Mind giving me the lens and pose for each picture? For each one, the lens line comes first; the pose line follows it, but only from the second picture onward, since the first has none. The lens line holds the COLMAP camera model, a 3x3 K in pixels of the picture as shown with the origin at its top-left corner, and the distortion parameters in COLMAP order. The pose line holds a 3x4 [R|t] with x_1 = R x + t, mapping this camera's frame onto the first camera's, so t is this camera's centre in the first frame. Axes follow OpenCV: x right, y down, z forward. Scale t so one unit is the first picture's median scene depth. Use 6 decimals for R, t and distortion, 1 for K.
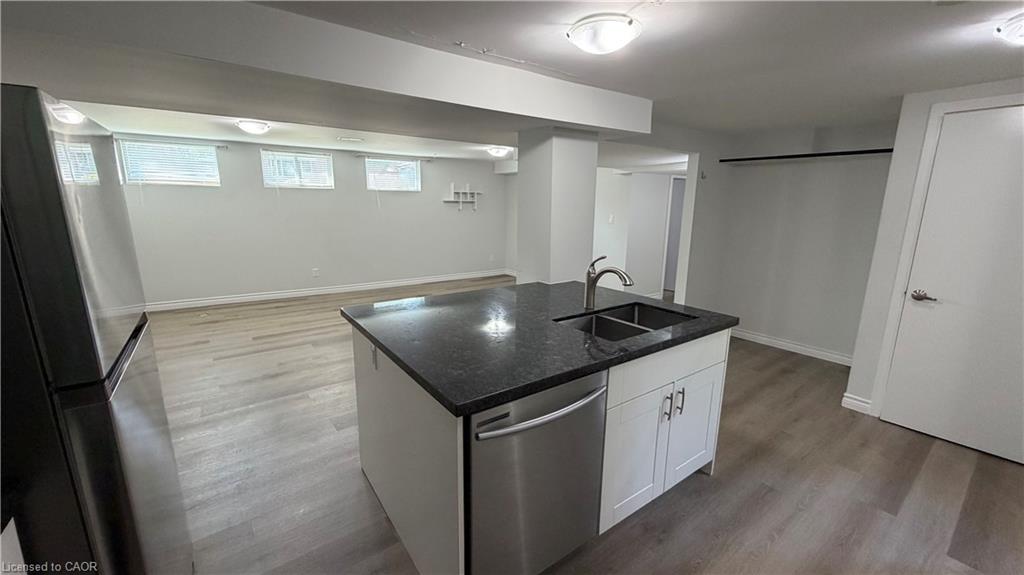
lens RADIAL K [[409.9, 0, 503.7], [0, 409.9, 294.0], [0, 0, 1]] dist [0.002694, 0.000085]
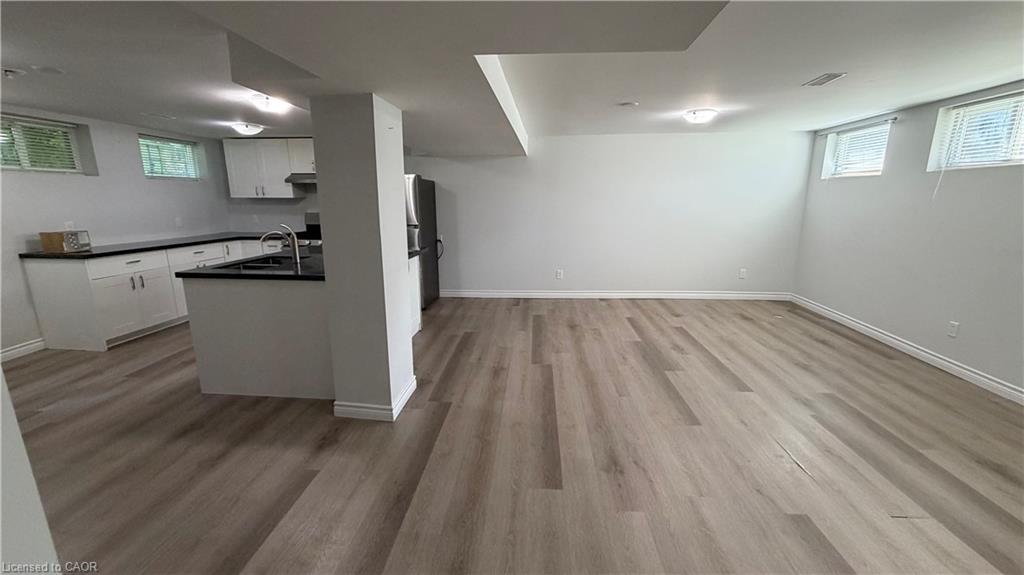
lens RADIAL K [[409.9, 0, 505.9], [0, 409.9, 291.9], [0, 0, 1]] dist [0.002694, 0.000085]
pose [[-0.666972, 0.170578, -0.725294, 0.318943], [-0.146623, 0.924358, 0.352227, -0.205599], [0.730514, 0.341270, -0.591511, 0.914110]]
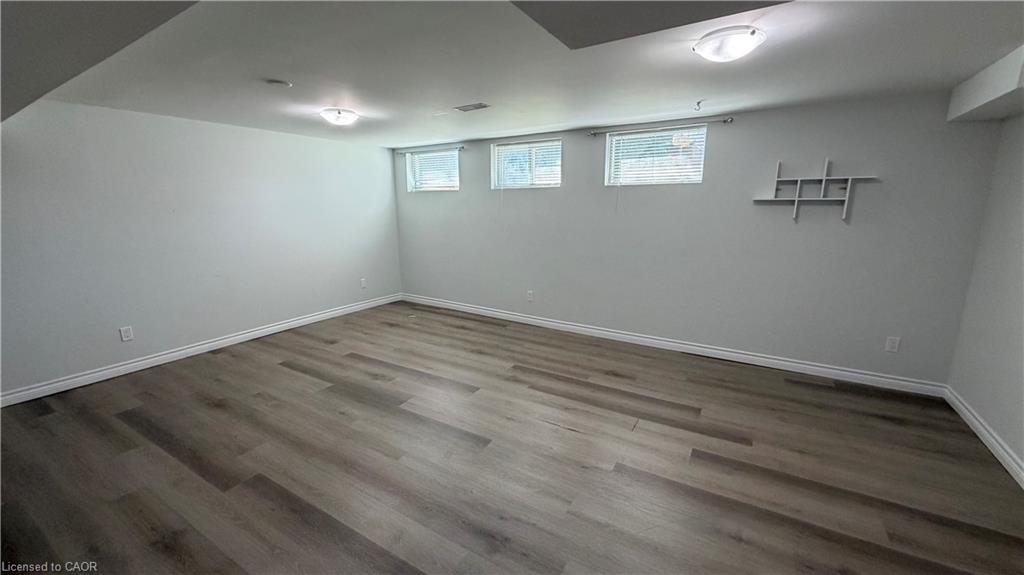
lens RADIAL K [[409.9, 0, 510.6], [0, 409.9, 292.0], [0, 0, 1]] dist [0.002694, 0.000085]
pose [[0.361385, 0.195199, -0.911756, 0.254403], [-0.185801, 0.973306, 0.134732, -0.163196], [0.913717, 0.120715, 0.388006, 0.686772]]
